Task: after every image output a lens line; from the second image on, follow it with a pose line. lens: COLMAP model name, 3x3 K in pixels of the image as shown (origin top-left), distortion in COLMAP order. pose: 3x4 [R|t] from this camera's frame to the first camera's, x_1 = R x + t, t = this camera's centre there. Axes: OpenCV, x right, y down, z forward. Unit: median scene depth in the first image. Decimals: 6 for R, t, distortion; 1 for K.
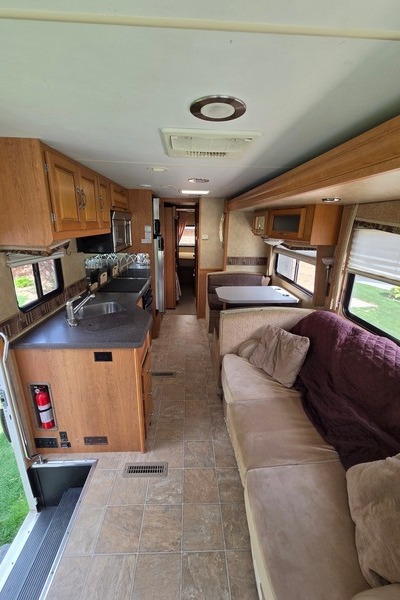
lens RADIAL K [[245.1, 0, 200.4], [0, 245.1, 298.9], [0, 0, 1]] dist [0.003657, 0.000412]
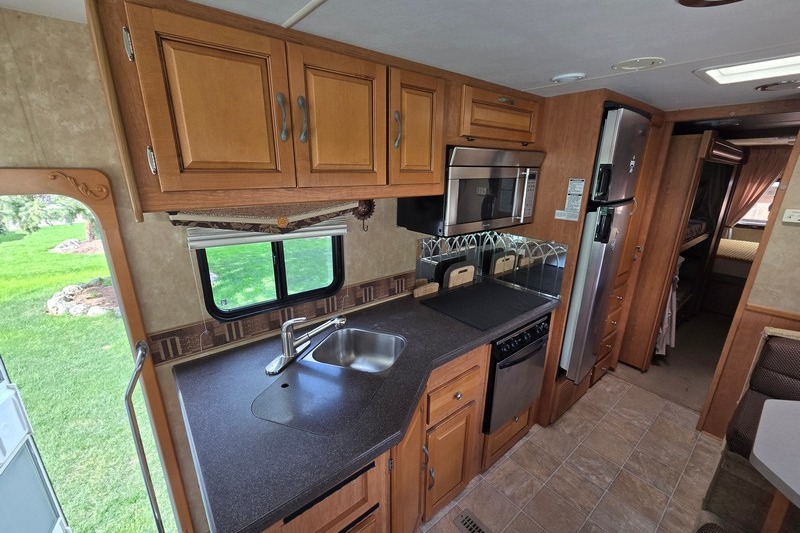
lens RADIAL K [[326.8, 0, 396.6], [0, 326.8, 269.8], [0, 0, 1]] dist [0.003657, 0.000412]
pose [[0.594783, 0.222782, -0.772400, 0.068101], [-0.237619, 0.966620, 0.095823, -0.130530], [0.767965, 0.126543, 0.627867, 0.433780]]
